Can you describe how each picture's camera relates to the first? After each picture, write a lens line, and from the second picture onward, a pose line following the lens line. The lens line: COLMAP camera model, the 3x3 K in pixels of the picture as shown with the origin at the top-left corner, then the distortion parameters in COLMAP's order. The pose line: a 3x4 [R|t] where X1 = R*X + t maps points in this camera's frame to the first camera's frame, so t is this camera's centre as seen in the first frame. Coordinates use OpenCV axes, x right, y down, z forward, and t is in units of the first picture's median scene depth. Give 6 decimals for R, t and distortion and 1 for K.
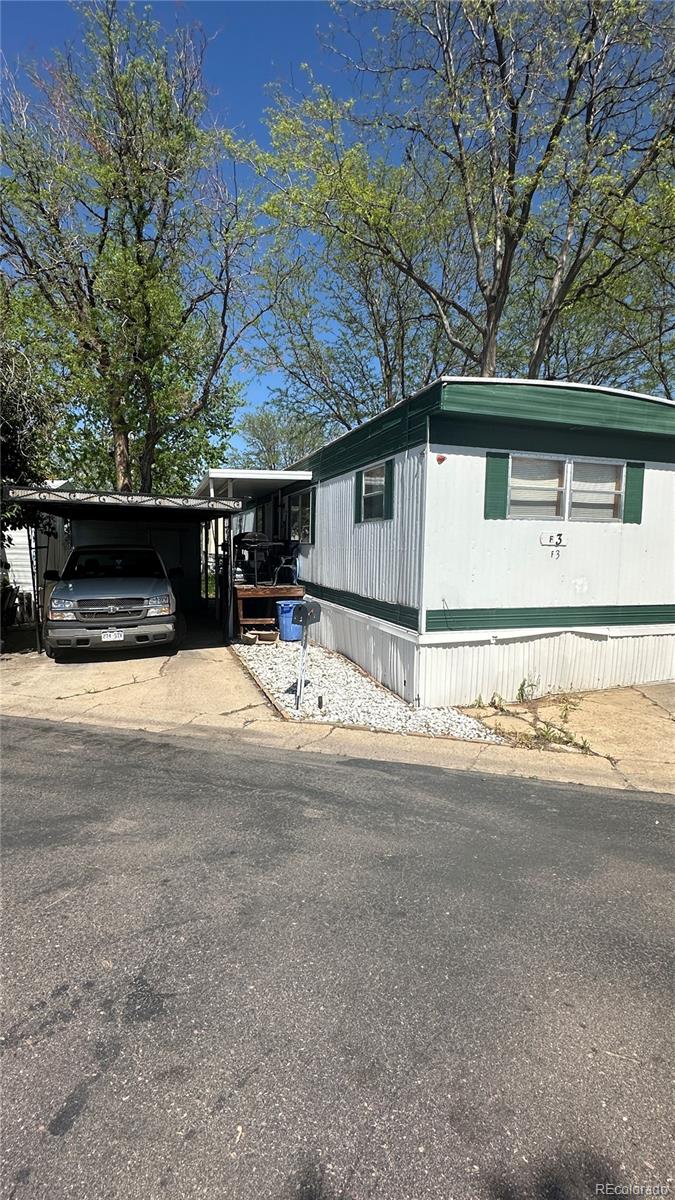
lens RADIAL K [[544.1, 0, 337.2], [0, 544.1, 597.1], [0, 0, 1]] dist [0.000648, 0.000194]
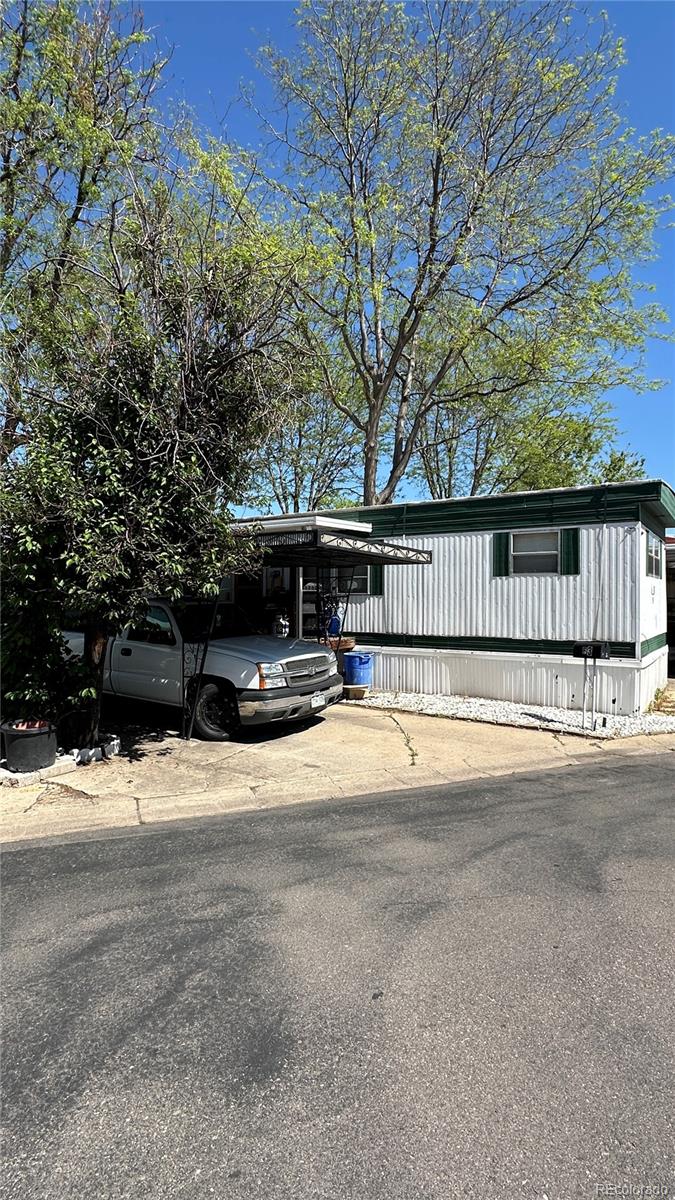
lens RADIAL K [[595.4, 0, 338.9], [0, 595.4, 602.2], [0, 0, 1]] dist [-0.000578, -0.000117]
pose [[0.782087, -0.014450, 0.623002, -0.834486], [0.066359, 0.995978, -0.060202, -0.022588], [-0.619627, 0.088425, 0.779900, 0.186668]]
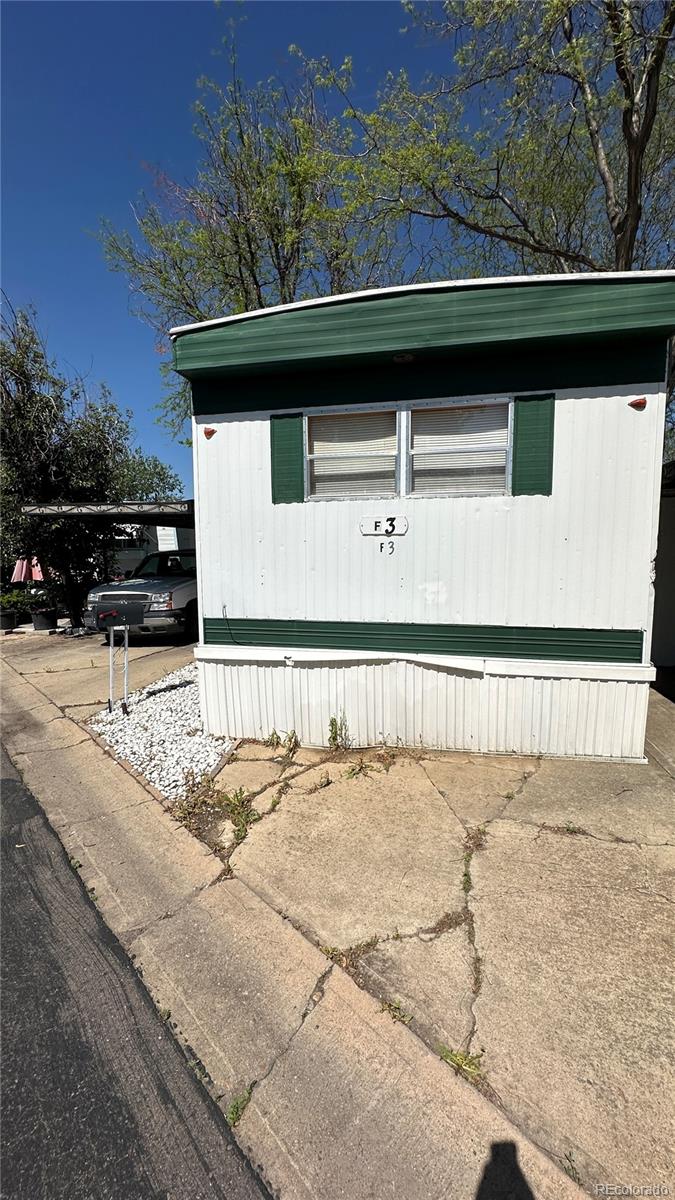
lens RADIAL K [[473.7, 0, 337.2], [0, 473.7, 599.8], [0, 0, 1]] dist [-0.004015, -0.000297]
pose [[0.863508, 0.032764, -0.503269, 0.681602], [-0.027148, 0.999460, 0.018487, -0.021933], [0.503603, -0.002301, 0.863932, 0.463054]]
